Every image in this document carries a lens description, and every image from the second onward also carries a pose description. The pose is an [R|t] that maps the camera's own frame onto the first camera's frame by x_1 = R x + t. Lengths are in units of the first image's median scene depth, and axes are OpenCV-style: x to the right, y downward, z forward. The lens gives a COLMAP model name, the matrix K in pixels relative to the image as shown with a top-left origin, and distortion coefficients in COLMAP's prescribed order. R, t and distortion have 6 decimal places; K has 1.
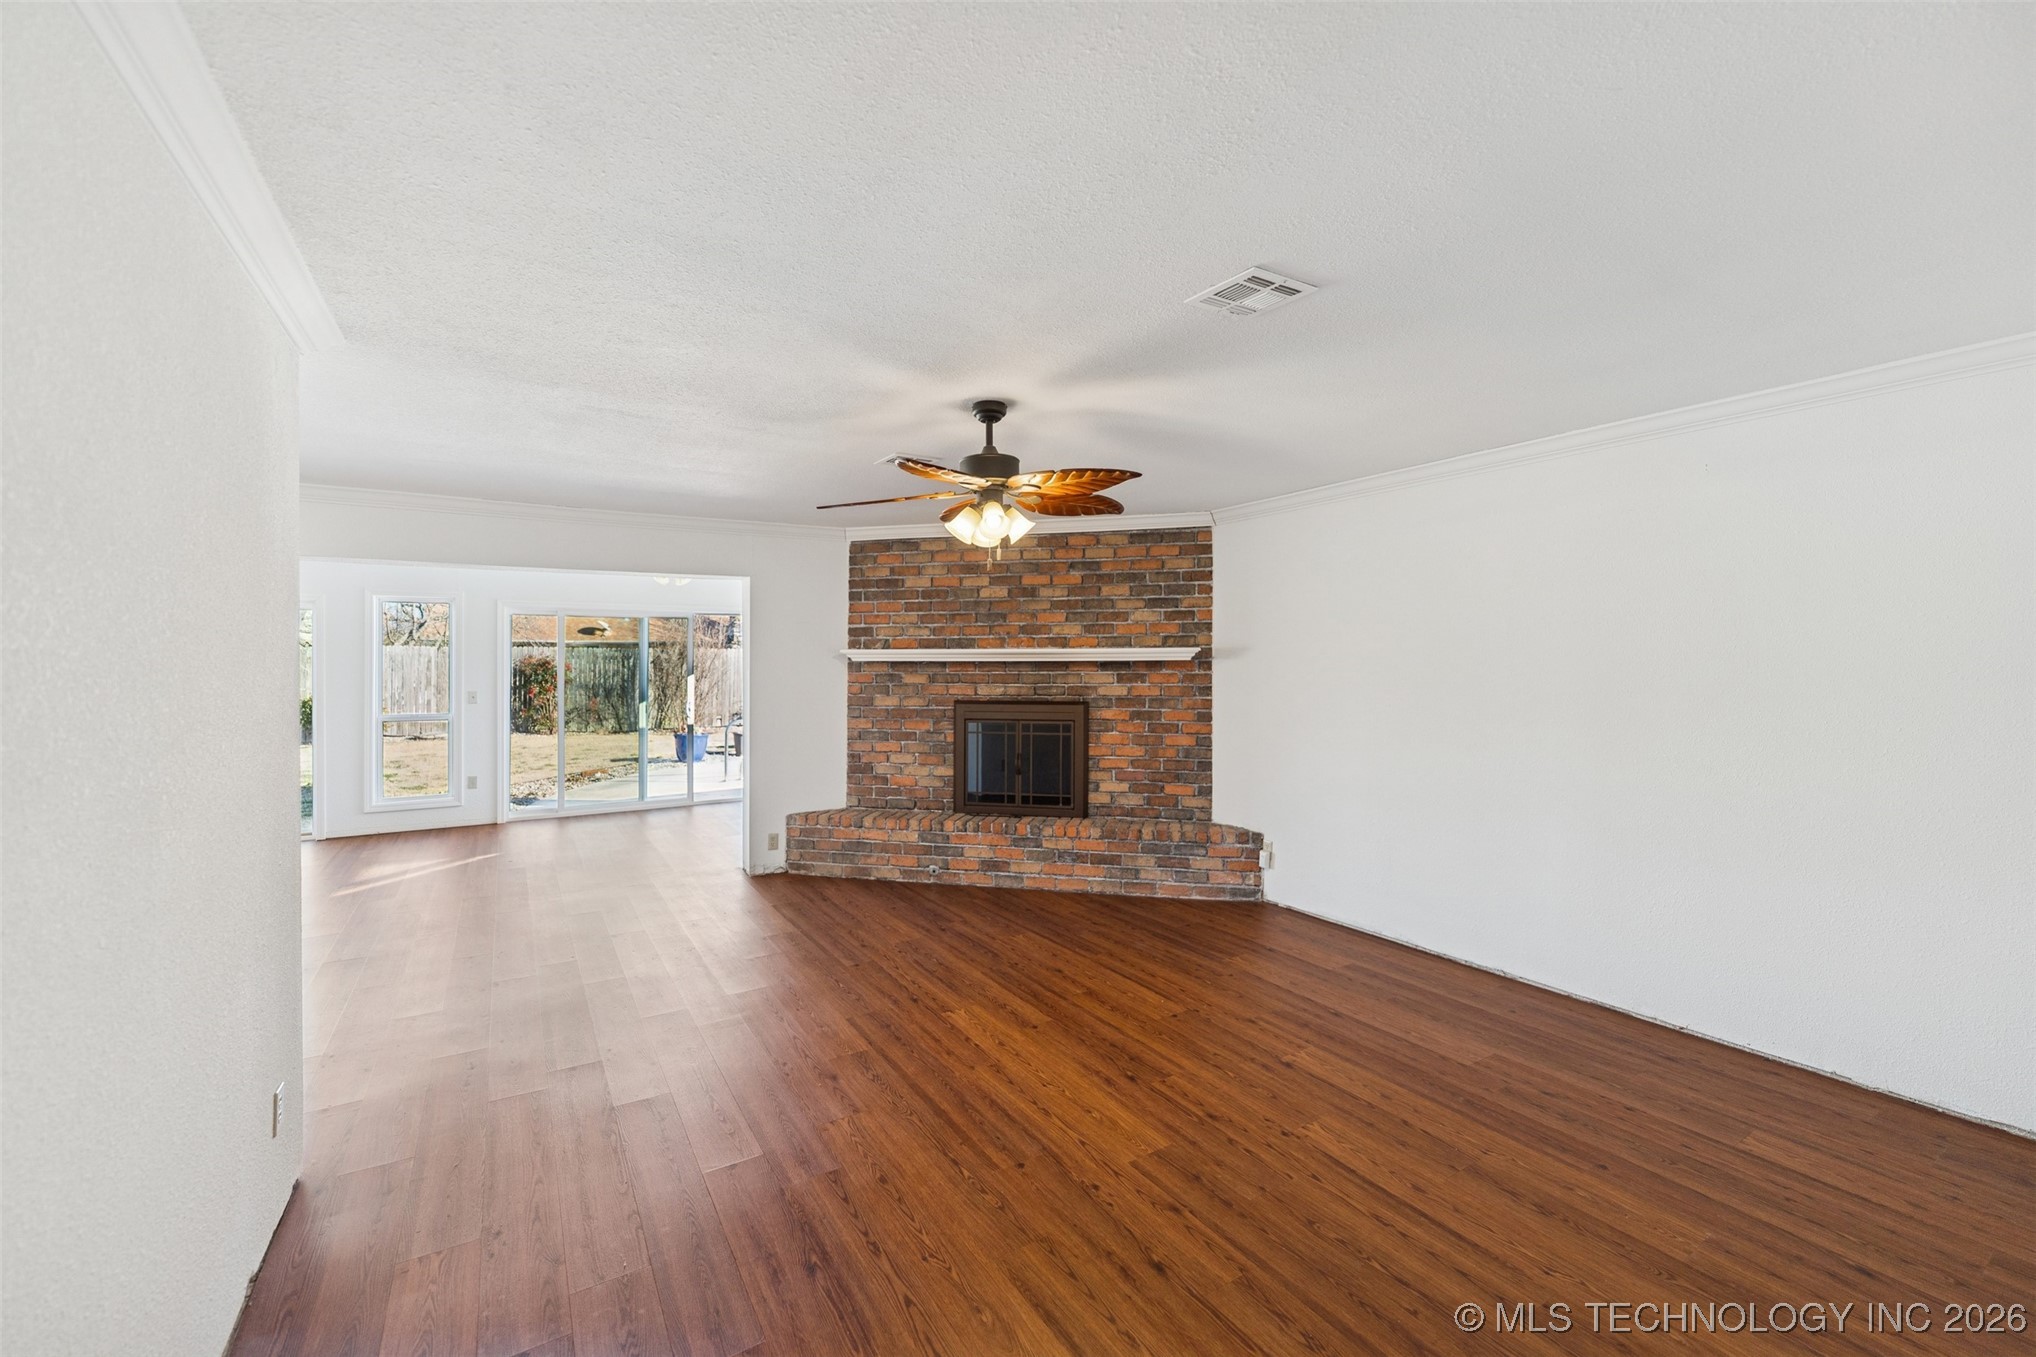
lens RADIAL K [[824.5, 0, 1014.5], [0, 824.5, 655.6], [0, 0, 1]] dist [0.000918, -0.000576]
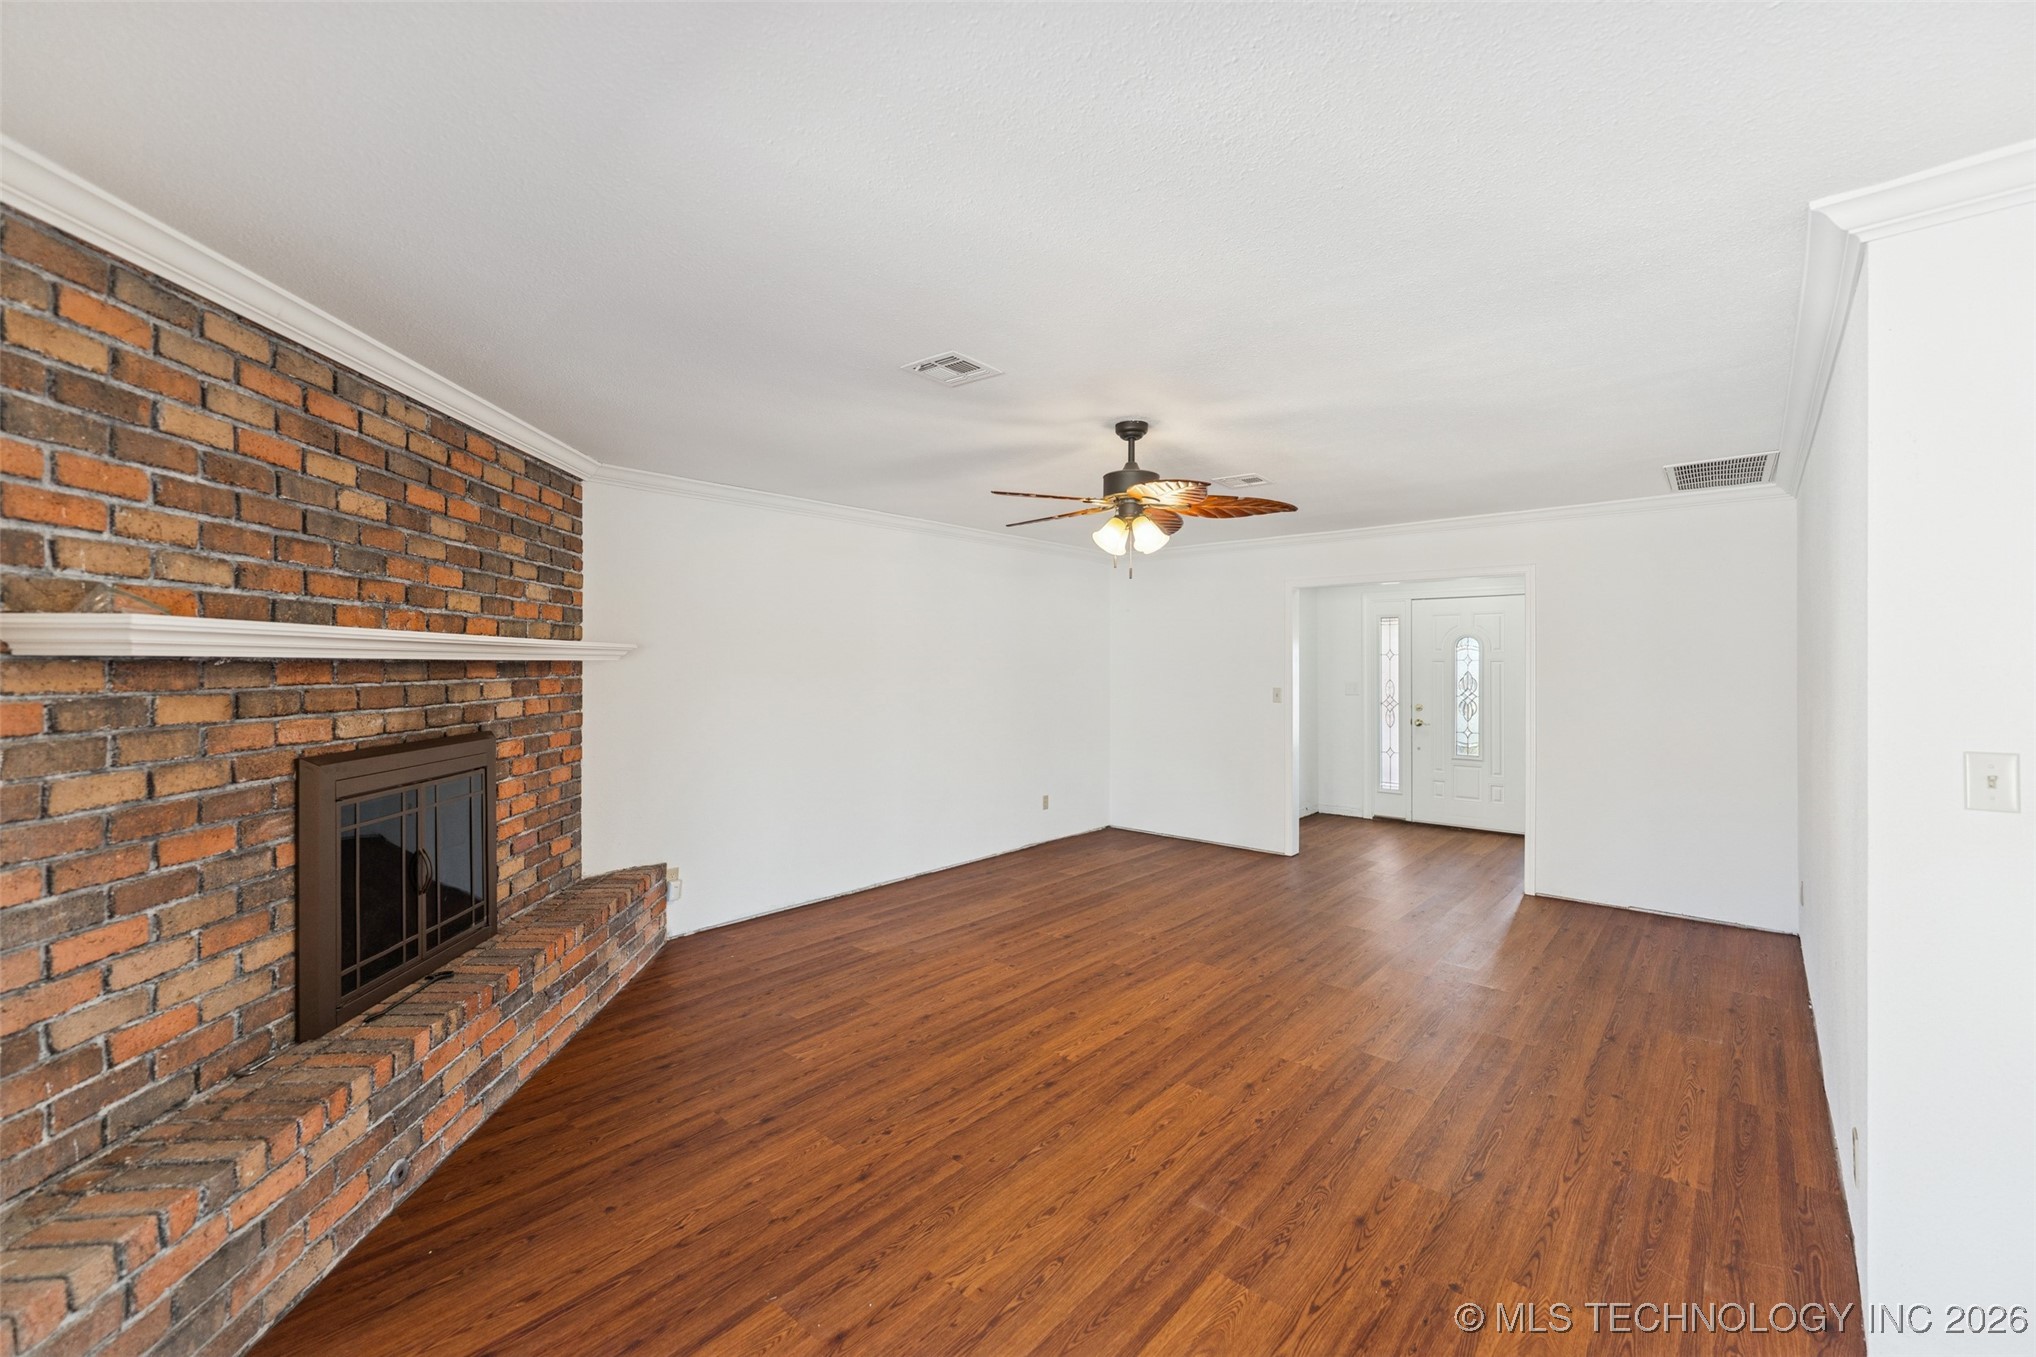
lens RADIAL K [[824.5, 0, 1014.5], [0, 824.5, 655.6], [0, 0, 1]] dist [0.000918, -0.000576]
pose [[-0.286138, 0.010973, 0.958126, -0.565108], [-0.008519, 0.999866, -0.013995, 0.008089], [-0.958151, -0.012167, -0.286006, 0.809777]]
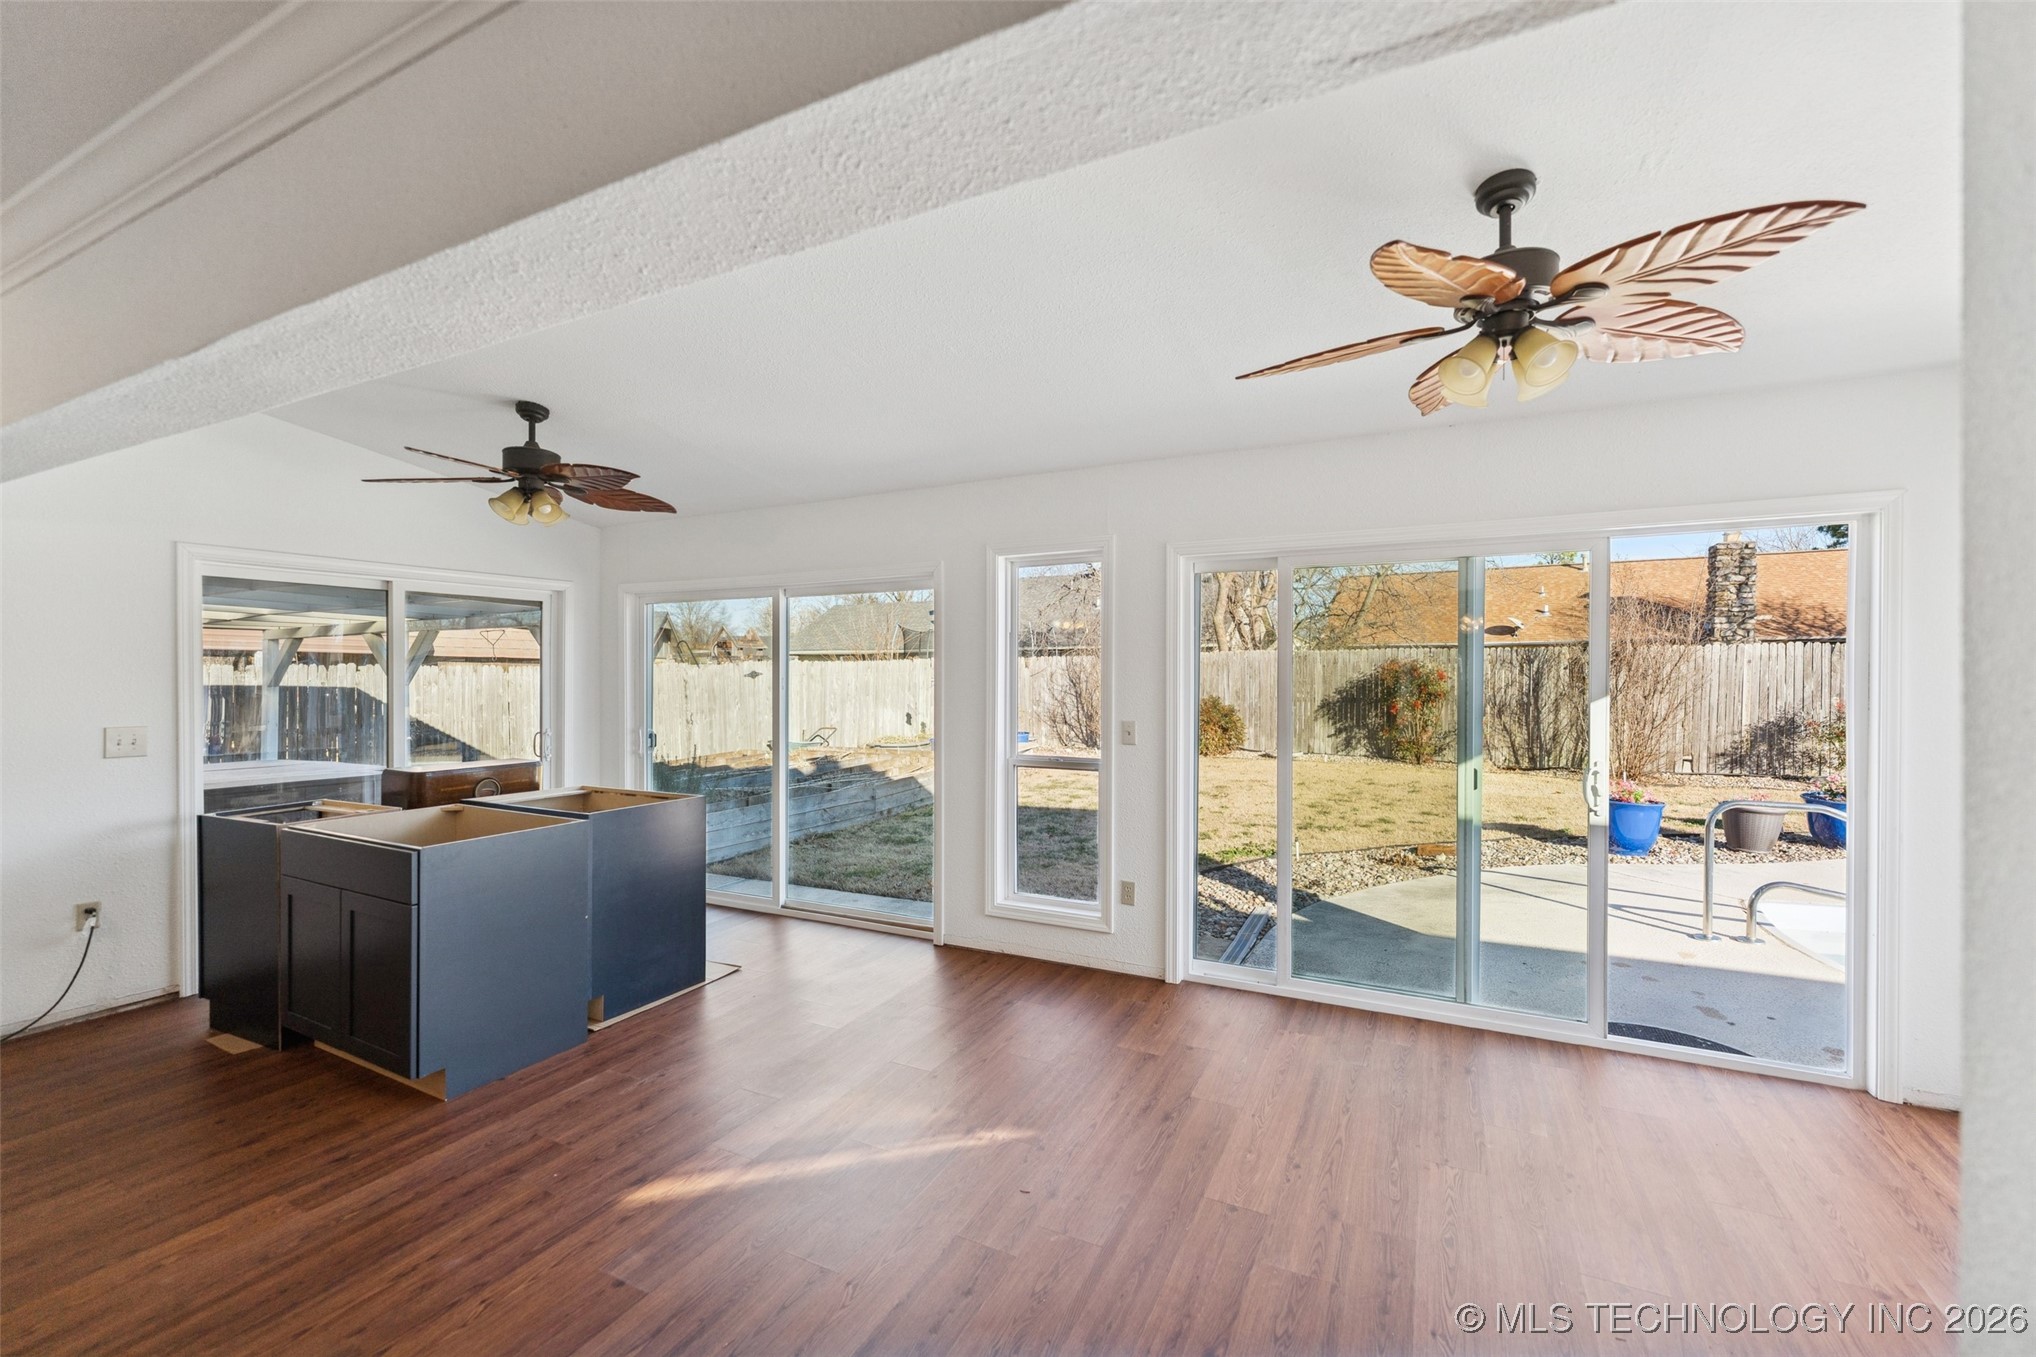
lens RADIAL K [[836.6, 0, 1018.0], [0, 836.6, 678.5], [0, 0, 1]] dist [0.000162, -0.000172]
pose [[0.524366, 0.008984, -0.851446, -0.310873], [0.007779, 0.999852, 0.015340, 0.009422], [0.851458, -0.014667, 0.524218, 0.864670]]
